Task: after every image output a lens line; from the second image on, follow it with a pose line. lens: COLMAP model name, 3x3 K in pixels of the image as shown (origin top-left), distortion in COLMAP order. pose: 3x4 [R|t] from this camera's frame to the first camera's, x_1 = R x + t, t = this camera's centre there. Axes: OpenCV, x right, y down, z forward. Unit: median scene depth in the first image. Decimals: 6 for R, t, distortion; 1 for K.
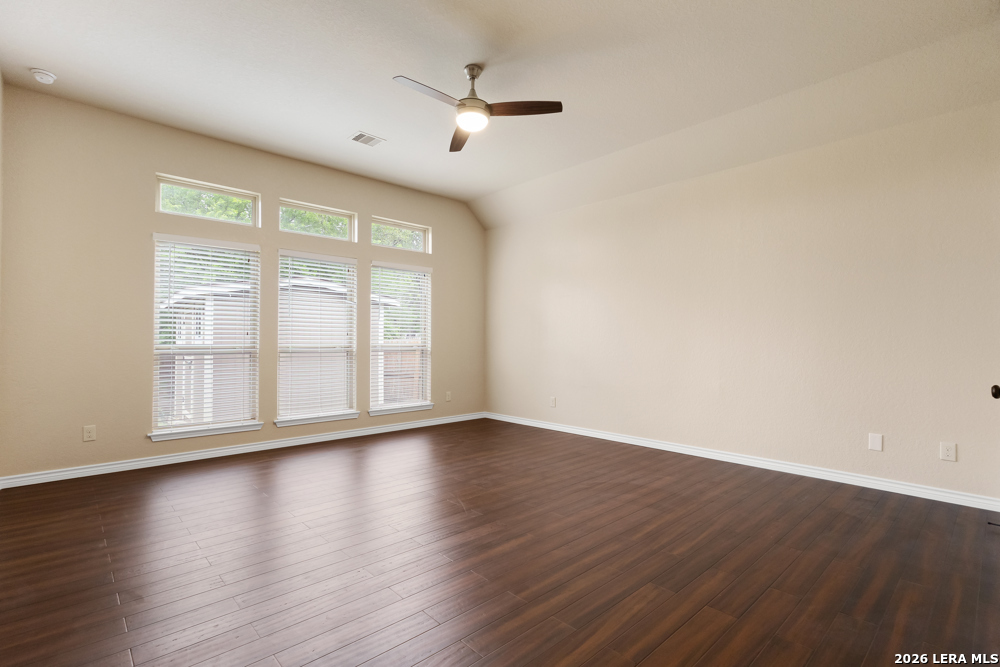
lens RADIAL K [[470.4, 0, 498.9], [0, 470.4, 338.1], [0, 0, 1]] dist [0.000428, 0.000271]
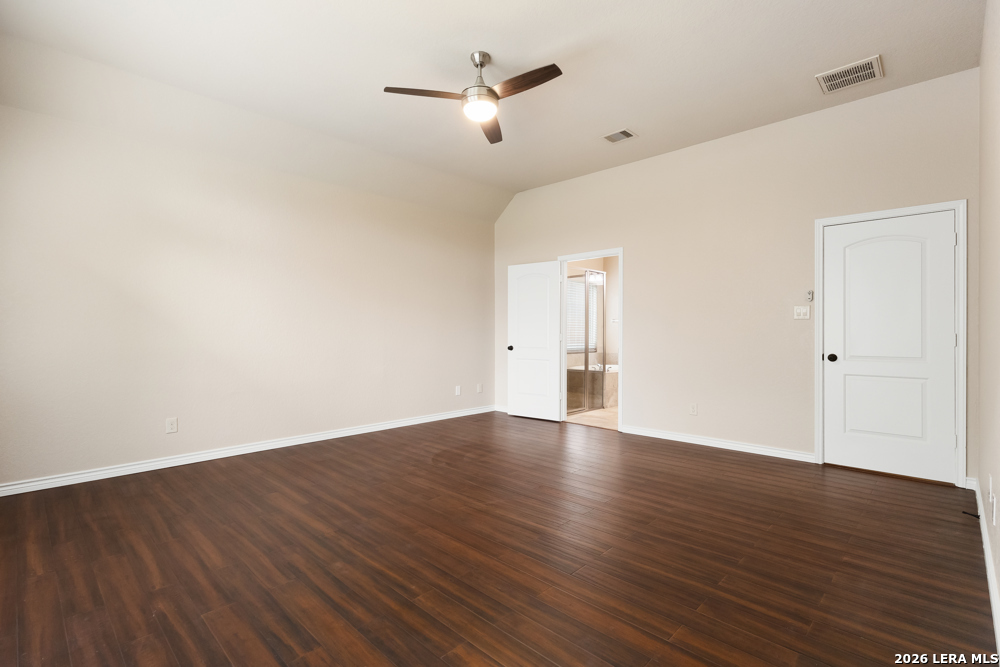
lens RADIAL K [[470.4, 0, 499.1], [0, 470.4, 331.1], [0, 0, 1]] dist [0.000428, 0.000271]
pose [[-0.032770, -0.001909, 0.999461, -0.887977], [-0.008651, 0.999961, 0.001627, -0.005158], [-0.999425, -0.008593, -0.032785, 0.850456]]
